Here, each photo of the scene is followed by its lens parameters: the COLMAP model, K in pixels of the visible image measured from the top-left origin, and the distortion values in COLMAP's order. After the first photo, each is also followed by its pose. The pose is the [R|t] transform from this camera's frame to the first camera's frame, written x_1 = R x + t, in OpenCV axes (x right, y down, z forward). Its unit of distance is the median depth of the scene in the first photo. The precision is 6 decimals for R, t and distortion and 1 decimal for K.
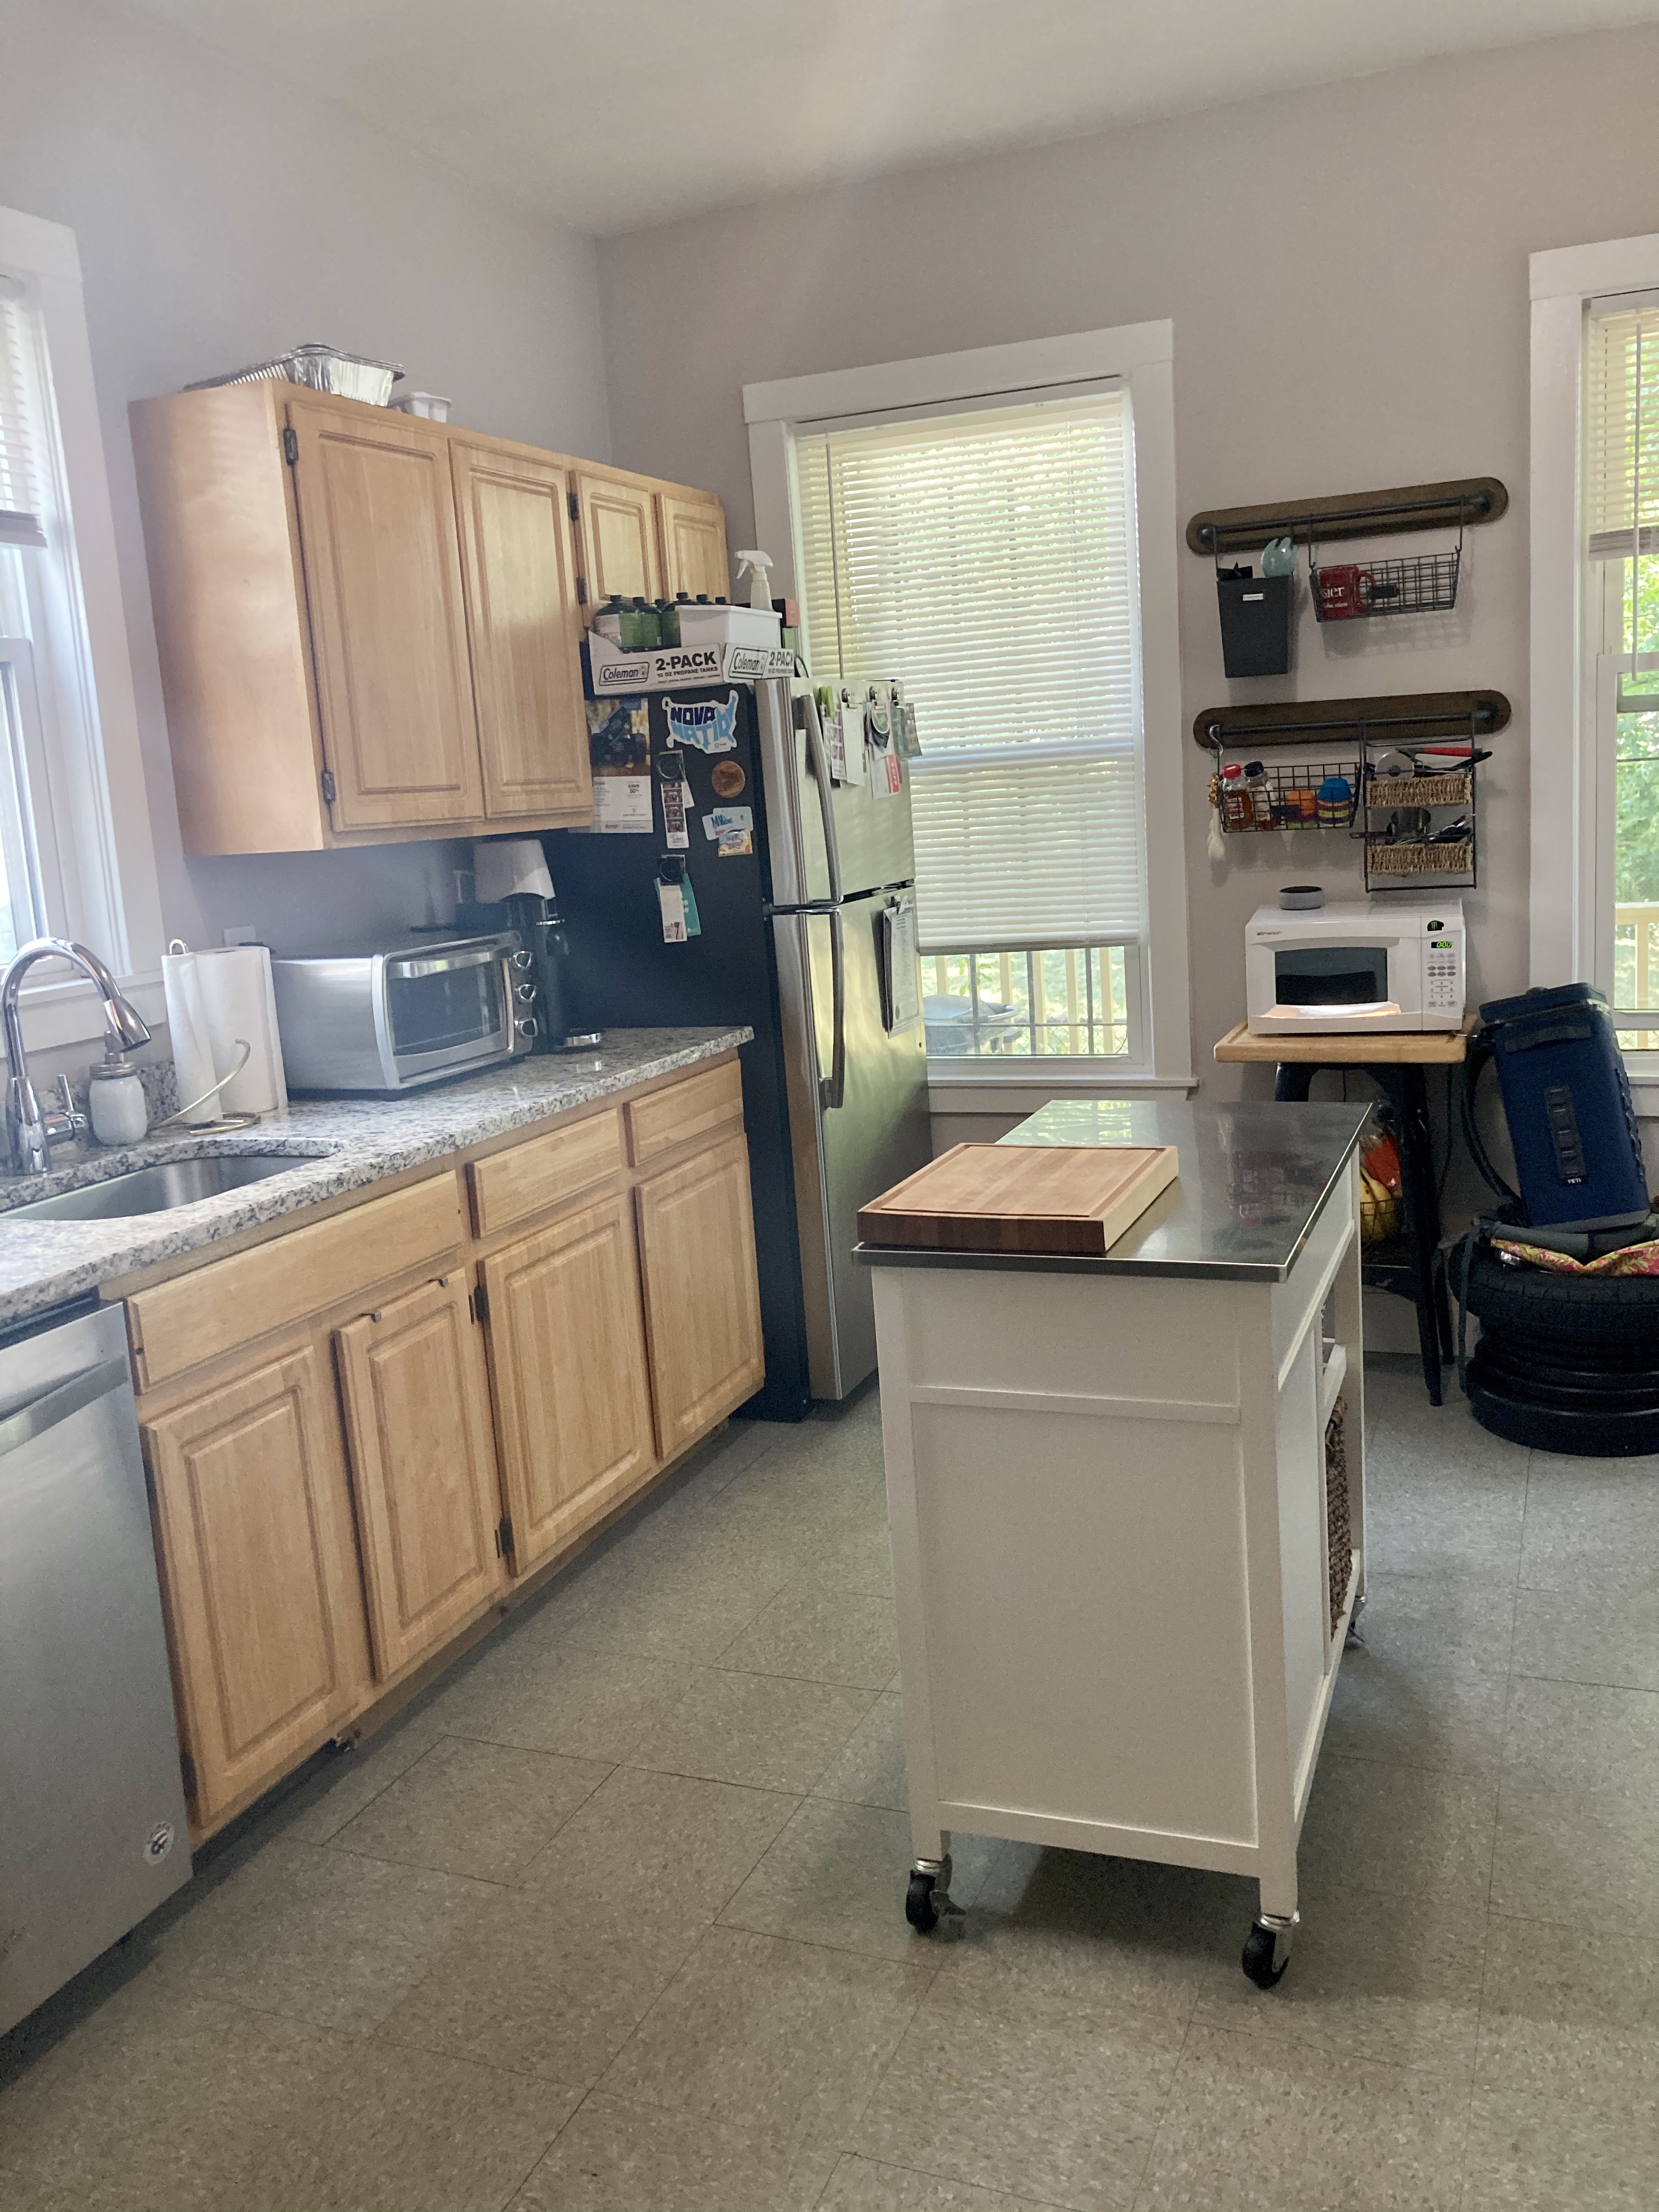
lens RADIAL K [[1806.1, 0, 841.7], [0, 1806.1, 1108.0], [0, 0, 1]] dist [0.034246, -0.049181]
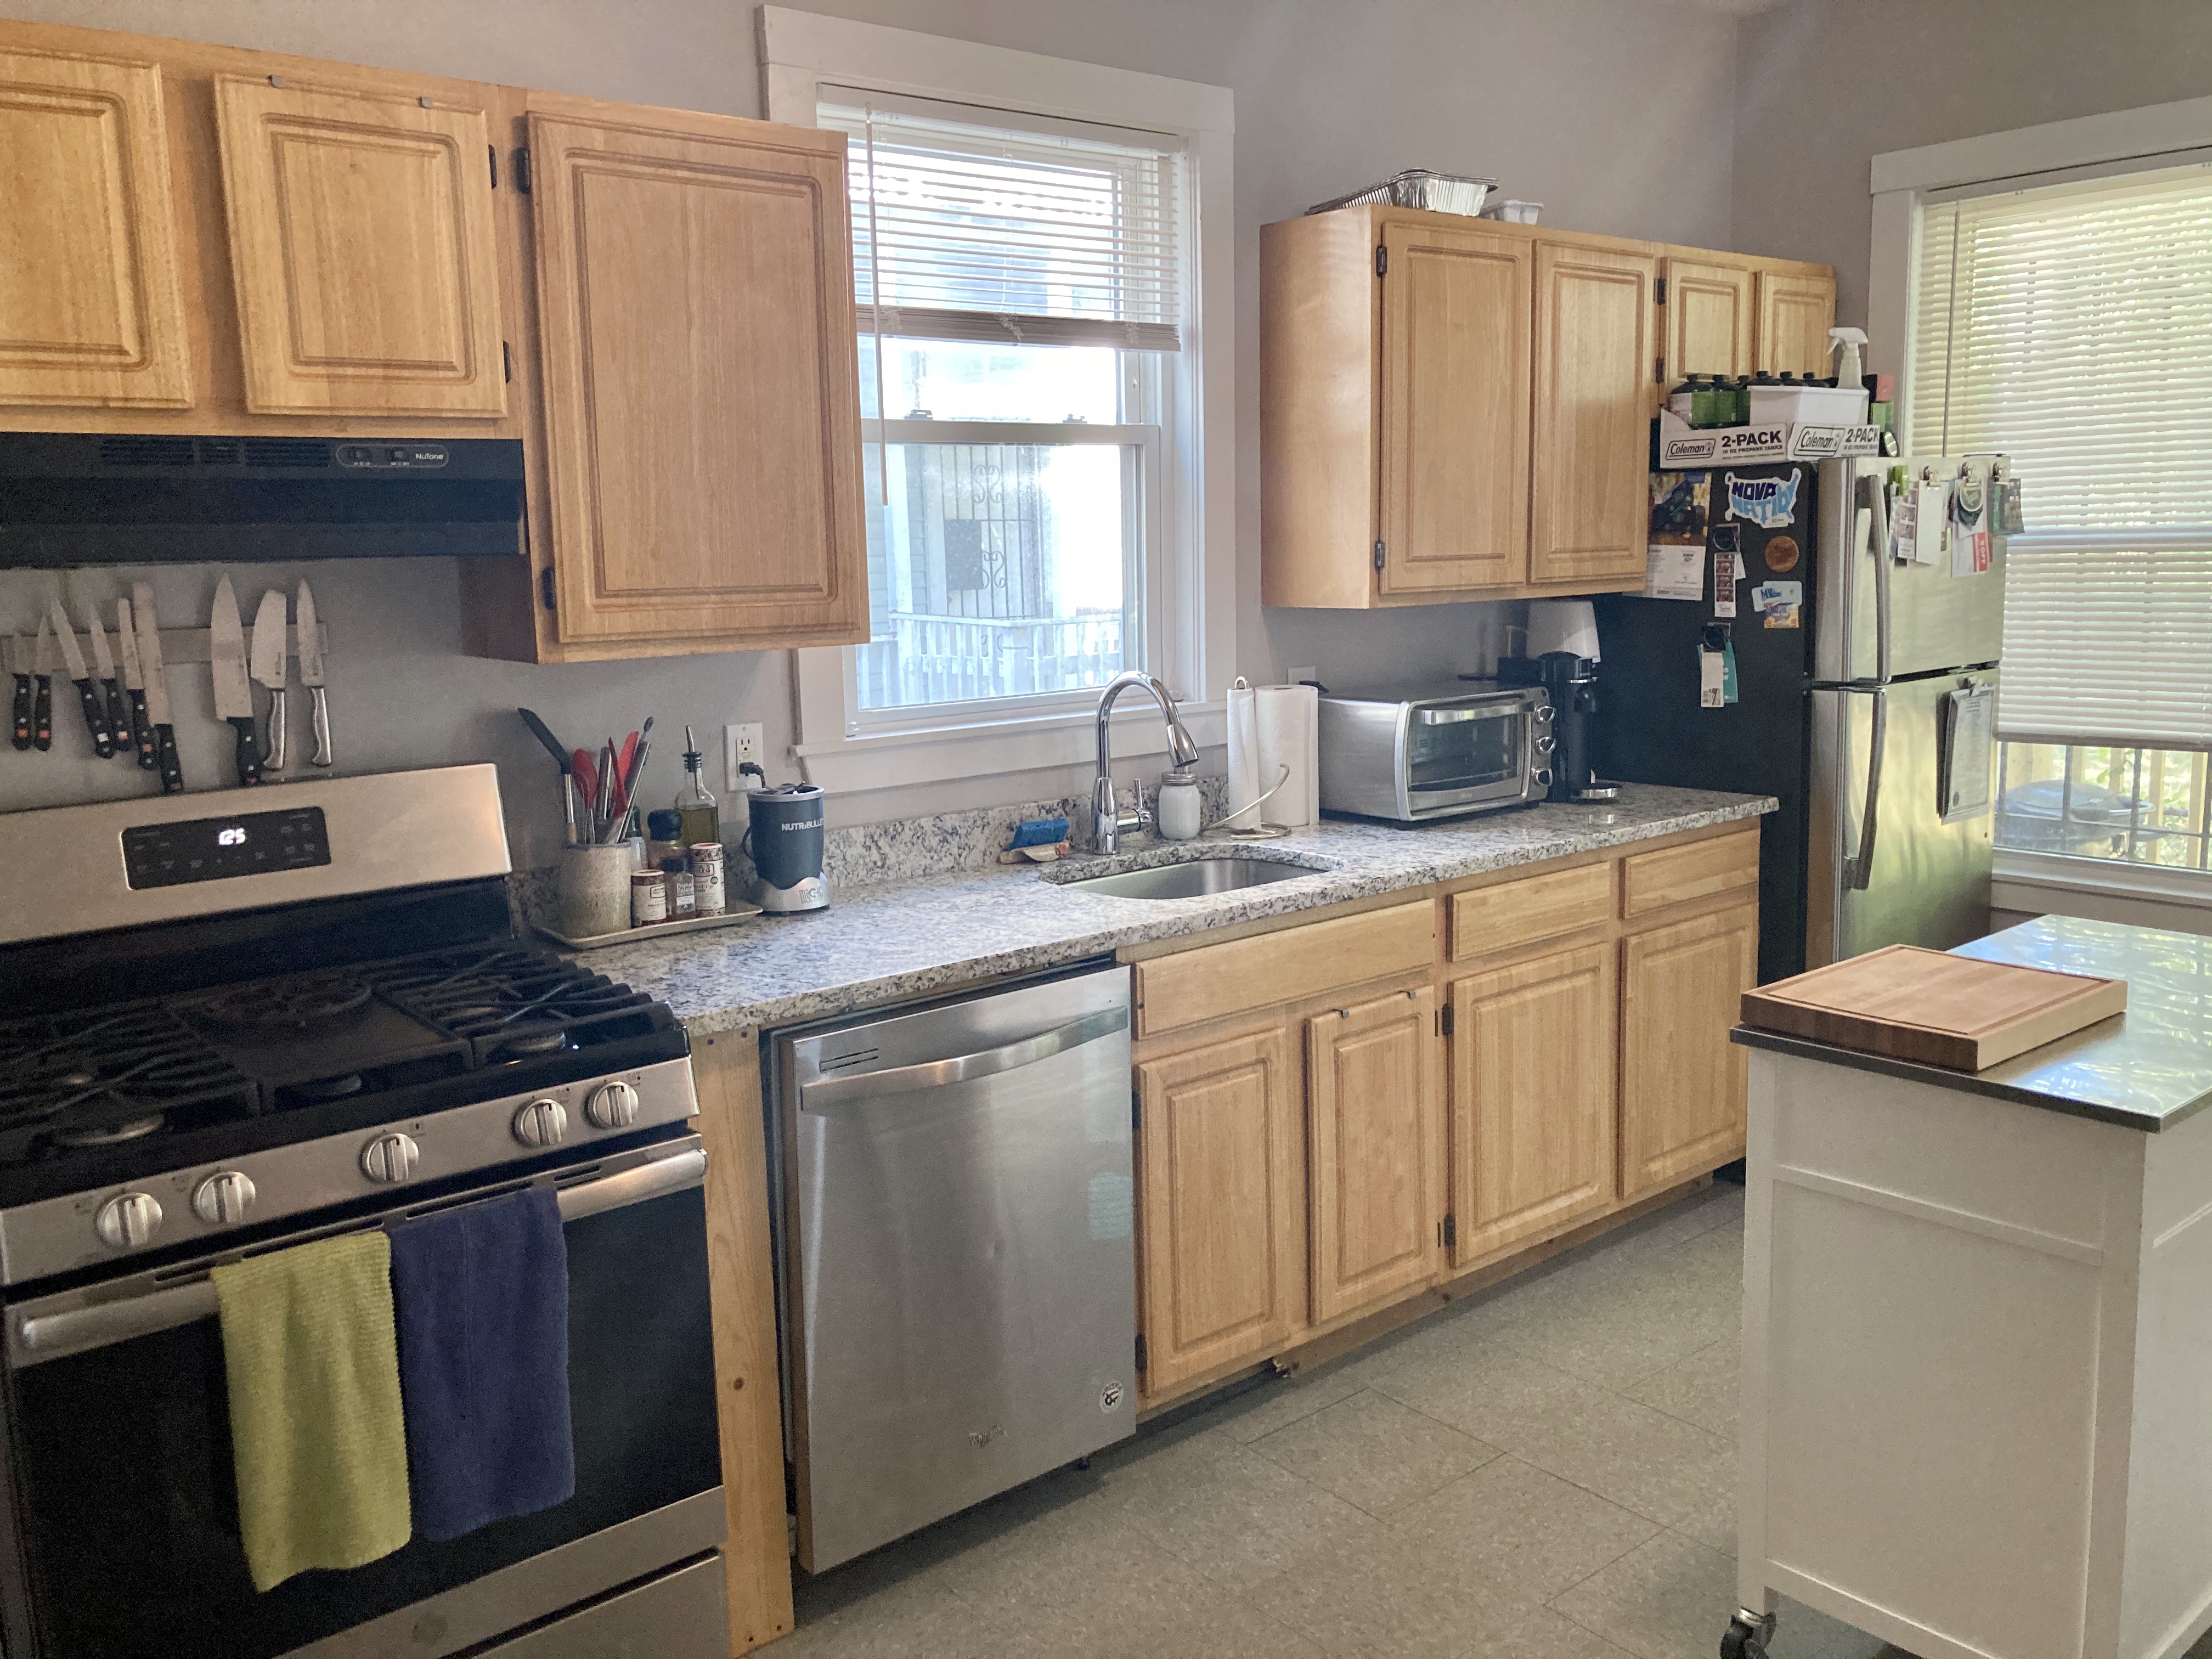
lens RADIAL K [[1806.1, 0, 1100.1], [0, 1806.1, 824.9], [0, 0, 1]] dist [0.034246, -0.049181]
pose [[0.876511, 0.120836, -0.465969, 0.117436], [-0.120401, 0.992247, 0.030830, -0.020044], [0.466082, 0.029080, 0.884264, -0.094672]]
